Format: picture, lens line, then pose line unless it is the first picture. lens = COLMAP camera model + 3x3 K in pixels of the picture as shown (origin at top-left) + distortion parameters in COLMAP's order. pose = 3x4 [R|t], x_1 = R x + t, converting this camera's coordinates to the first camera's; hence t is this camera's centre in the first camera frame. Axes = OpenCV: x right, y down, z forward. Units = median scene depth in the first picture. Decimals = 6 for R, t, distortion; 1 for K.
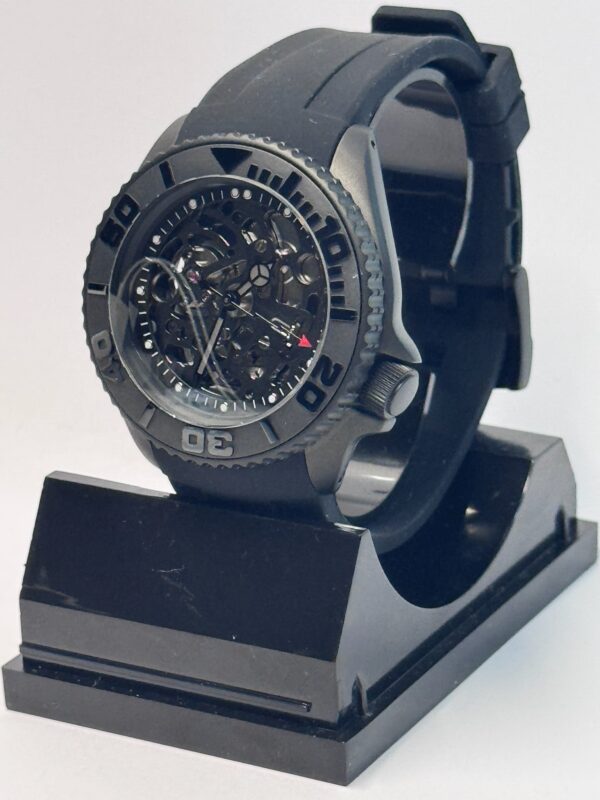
lens RADIAL K [[2924.7, 0, 300.0], [0, 2924.7, 400.0], [0, 0, 1]] dist [0.005636, 0.116845]
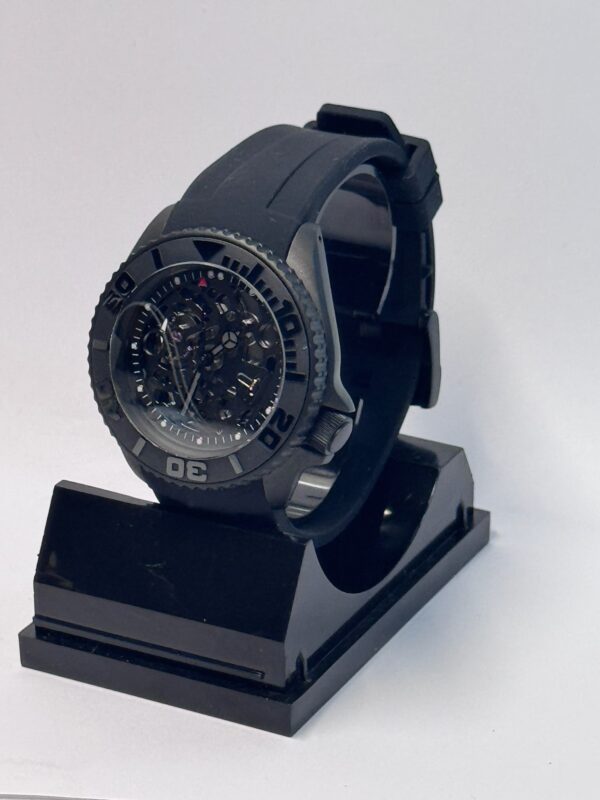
lens RADIAL K [[2924.7, 0, 300.0], [0, 2924.7, 400.0], [0, 0, 1]] dist [0.005636, 0.116845]
pose [[0.999300, 0.014333, 0.034544, -0.026659], [-0.016745, 0.997364, 0.070596, -0.106776], [-0.033441, -0.071125, 0.996907, -0.274833]]
